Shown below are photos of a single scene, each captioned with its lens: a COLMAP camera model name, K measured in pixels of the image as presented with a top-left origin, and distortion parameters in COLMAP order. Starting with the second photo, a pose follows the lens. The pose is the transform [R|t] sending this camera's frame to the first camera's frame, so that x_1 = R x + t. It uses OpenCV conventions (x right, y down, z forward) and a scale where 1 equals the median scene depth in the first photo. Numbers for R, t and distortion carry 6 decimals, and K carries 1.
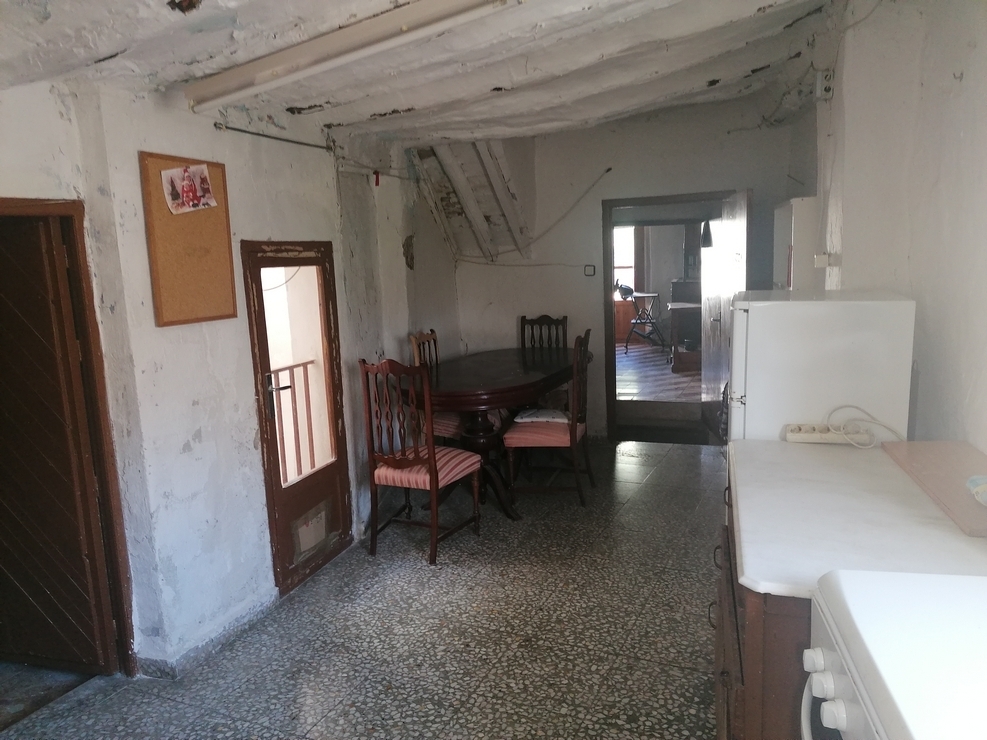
lens RADIAL K [[729.3, 0, 487.6], [0, 729.3, 365.6], [0, 0, 1]] dist [0.104414, -0.126747]
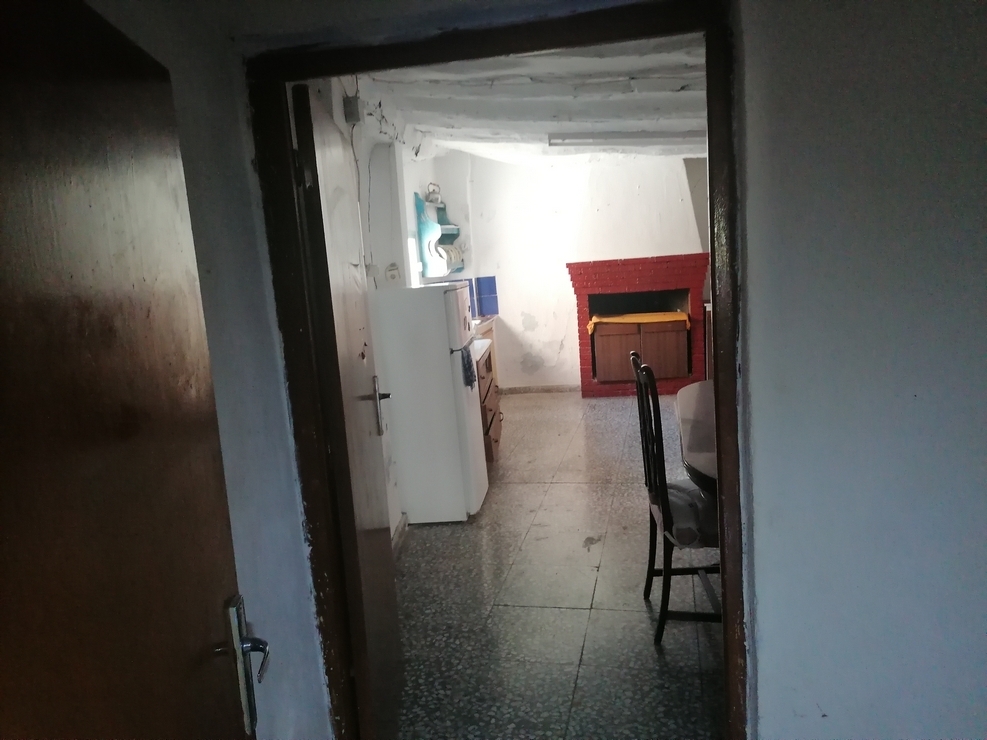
lens RADIAL K [[729.3, 0, 487.6], [0, 729.3, 365.6], [0, 0, 1]] dist [0.104414, -0.126747]
pose [[-0.971573, 0.142566, -0.188998, 0.511285], [0.081646, 0.951144, 0.297758, -0.319126], [0.222214, 0.273863, -0.935746, 2.115555]]
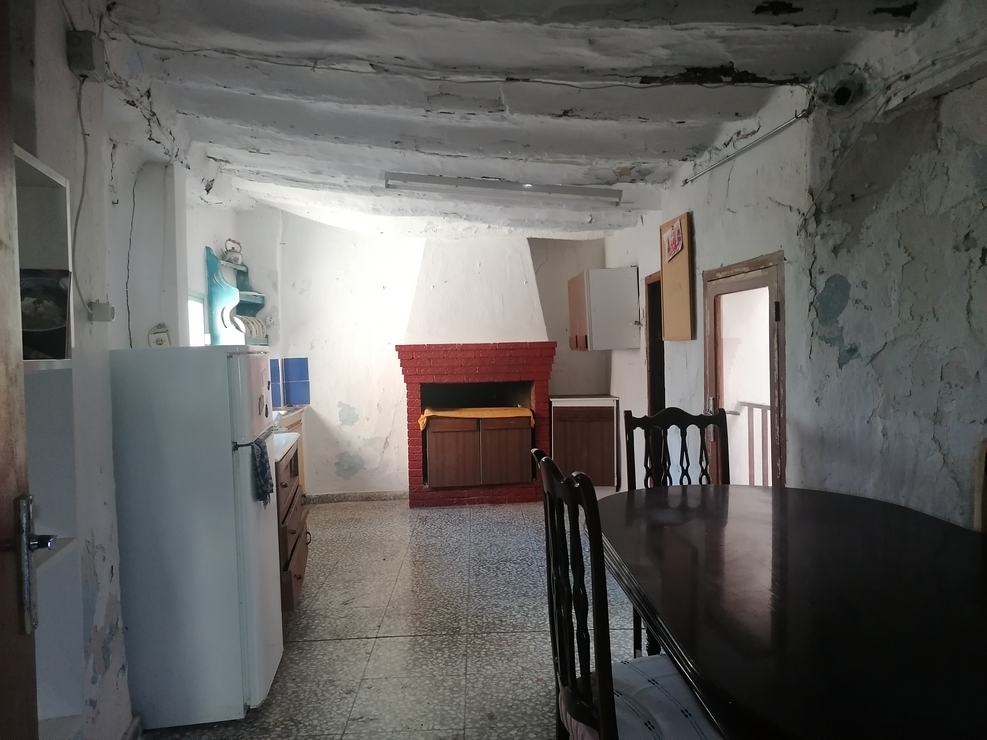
lens RADIAL K [[729.3, 0, 487.6], [0, 729.3, 365.6], [0, 0, 1]] dist [0.104414, -0.126747]
pose [[-0.893351, 0.073946, -0.443235, 0.440332], [-0.004979, 0.984678, 0.174313, -0.212798], [0.449333, 0.157929, -0.879294, 1.773290]]
